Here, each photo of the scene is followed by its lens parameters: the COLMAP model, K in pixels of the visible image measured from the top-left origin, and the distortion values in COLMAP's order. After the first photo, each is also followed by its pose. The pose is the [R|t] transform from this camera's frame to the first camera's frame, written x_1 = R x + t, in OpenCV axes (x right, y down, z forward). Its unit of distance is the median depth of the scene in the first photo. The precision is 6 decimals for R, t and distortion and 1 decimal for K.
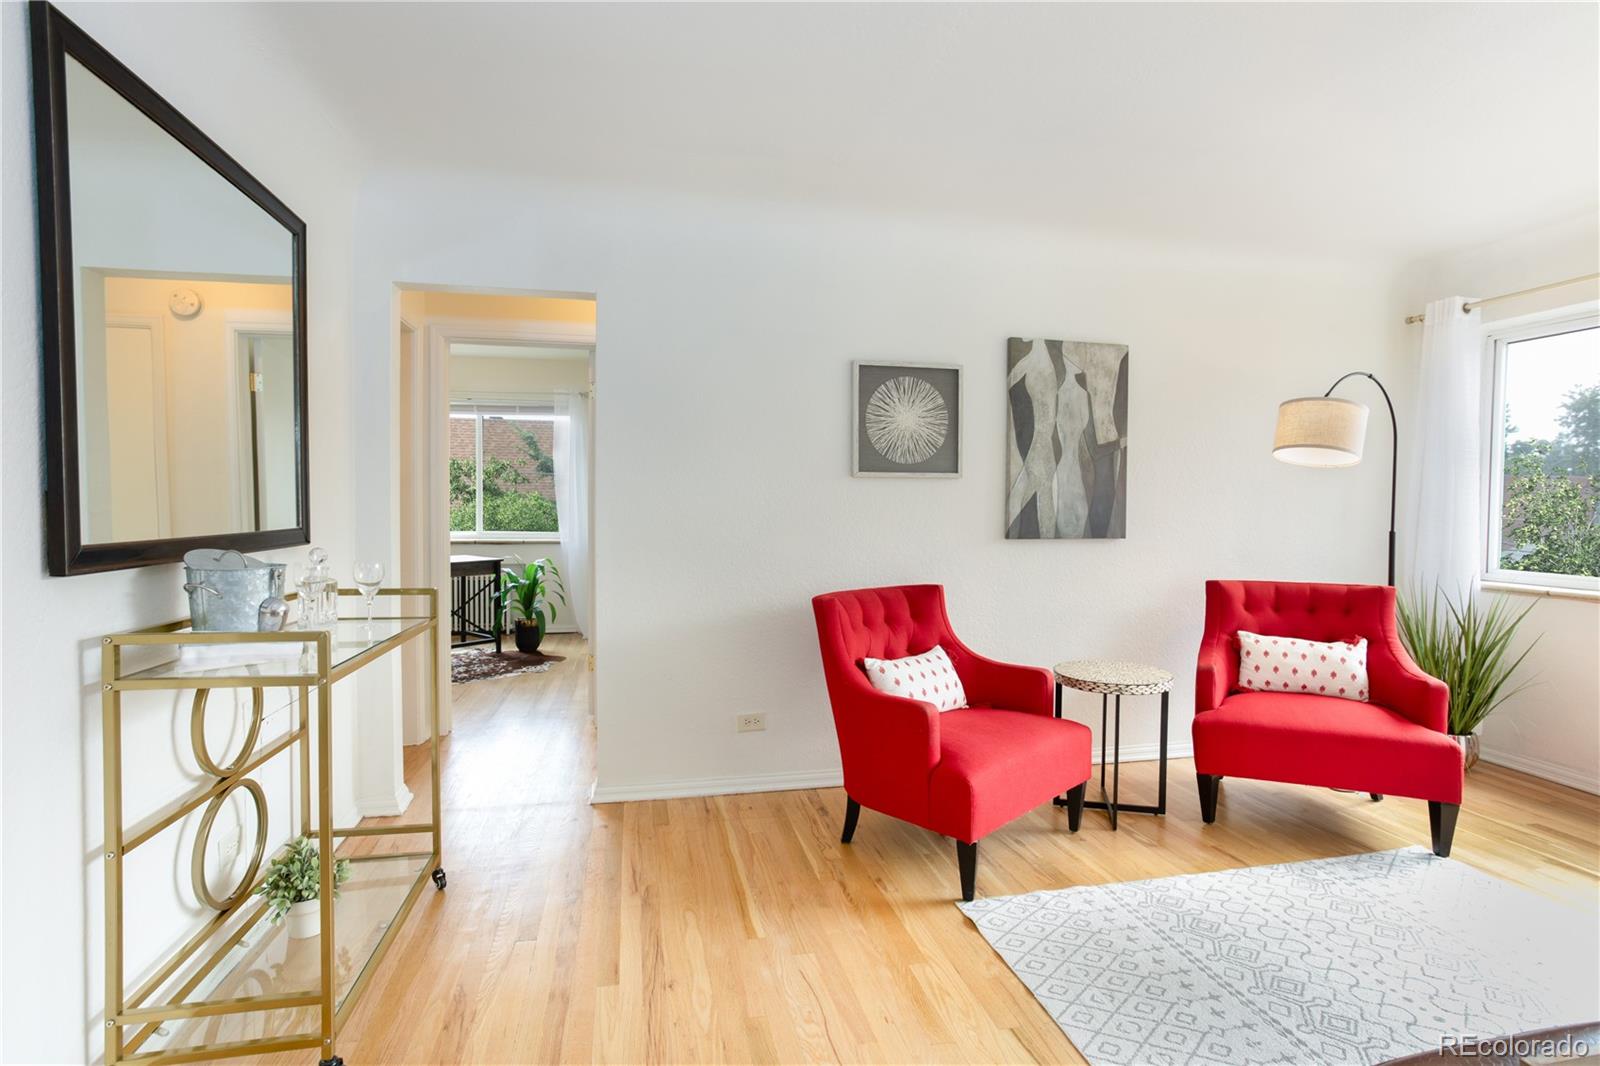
lens RADIAL K [[788.5, 0, 802.3], [0, 788.5, 530.3], [0, 0, 1]] dist [-0.063391, 0.037990]
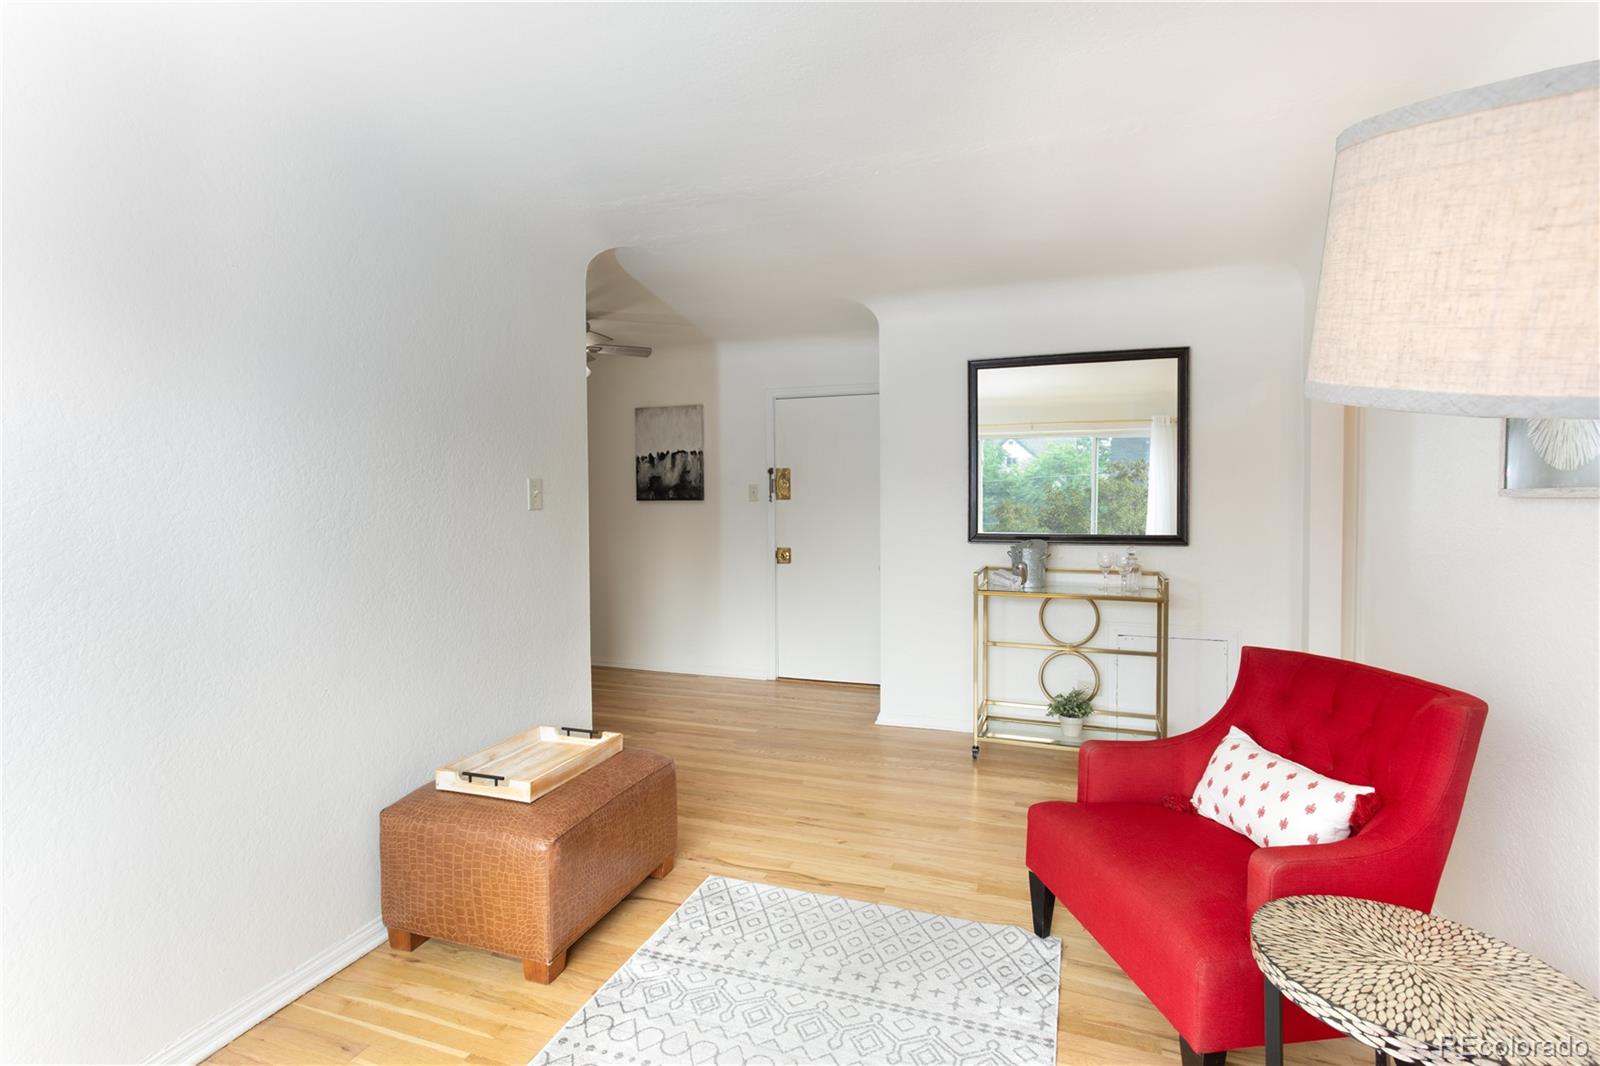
lens RADIAL K [[781.9, 0, 786.6], [0, 781.9, 524.3], [0, 0, 1]] dist [-0.020473, 0.000450]
pose [[-0.546151, 0.027086, -0.837249, 0.812582], [-0.024154, 0.998552, 0.048060, -0.058741], [0.837338, 0.046471, -0.544706, 0.823540]]
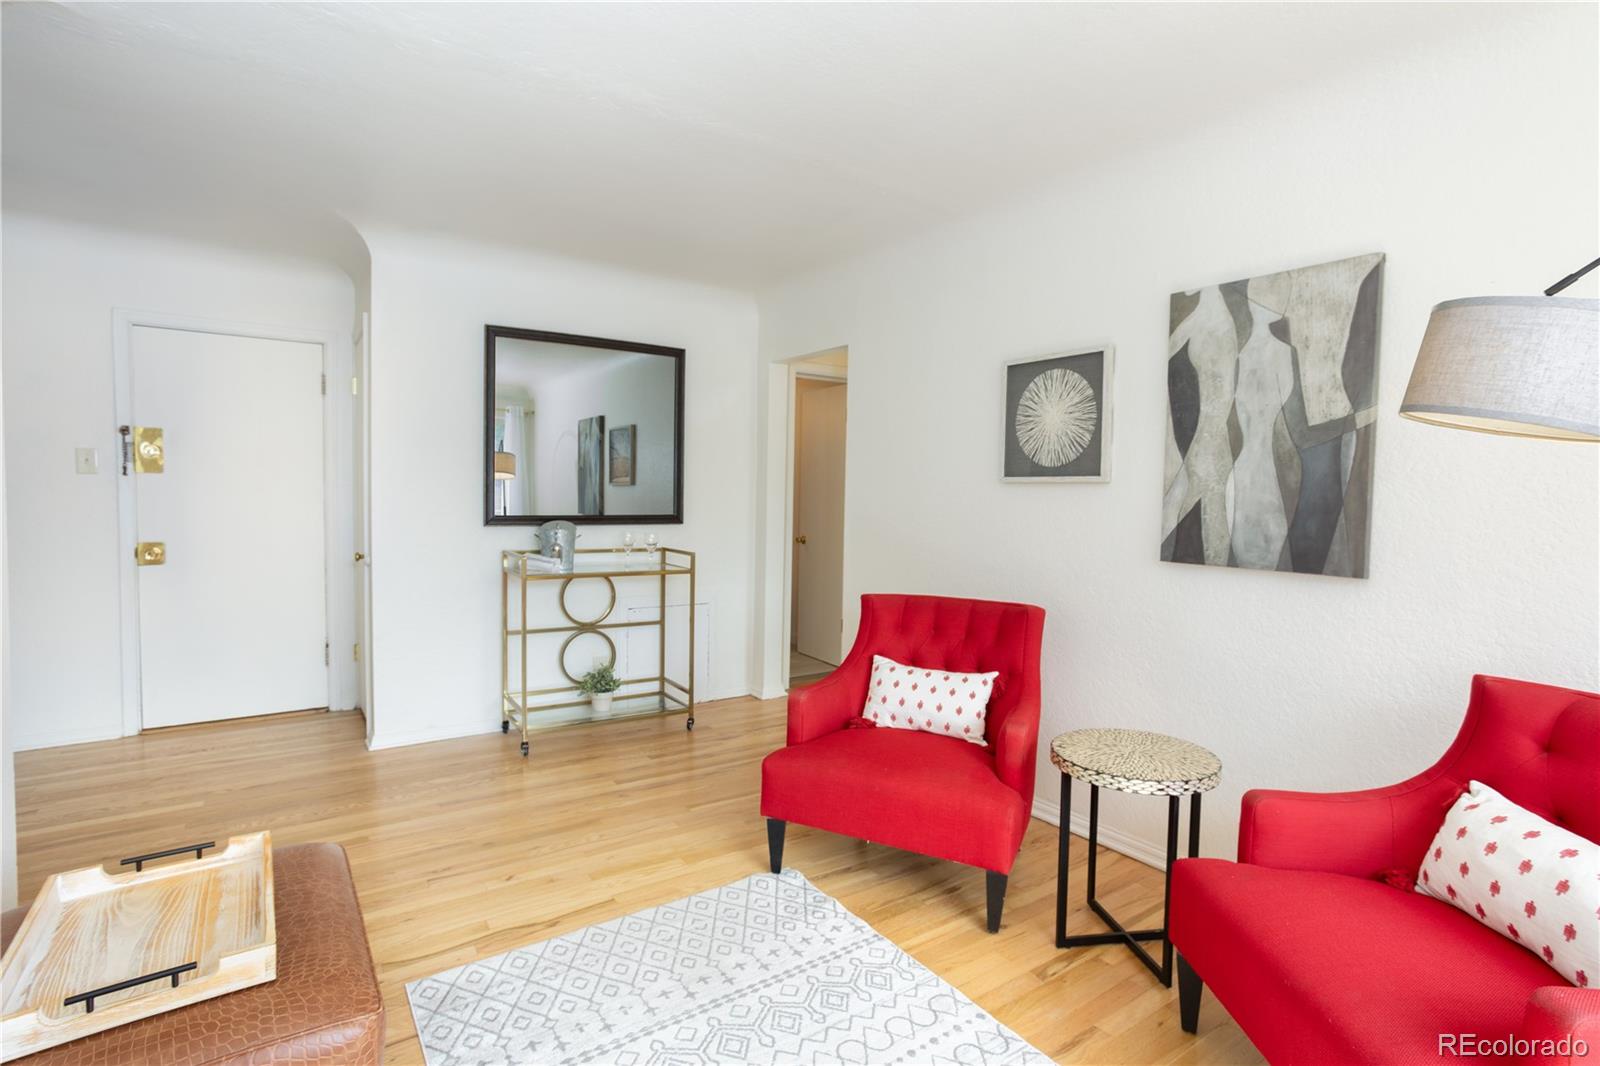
lens RADIAL K [[765.7, 0, 802.4], [0, 765.7, 529.5], [0, 0, 1]] dist [-0.069410, 0.032798]
pose [[0.381137, 0.044292, -0.923457, 0.799818], [-0.046125, 0.998519, 0.028855, -0.024354], [0.923367, 0.031596, 0.382616, 0.397469]]
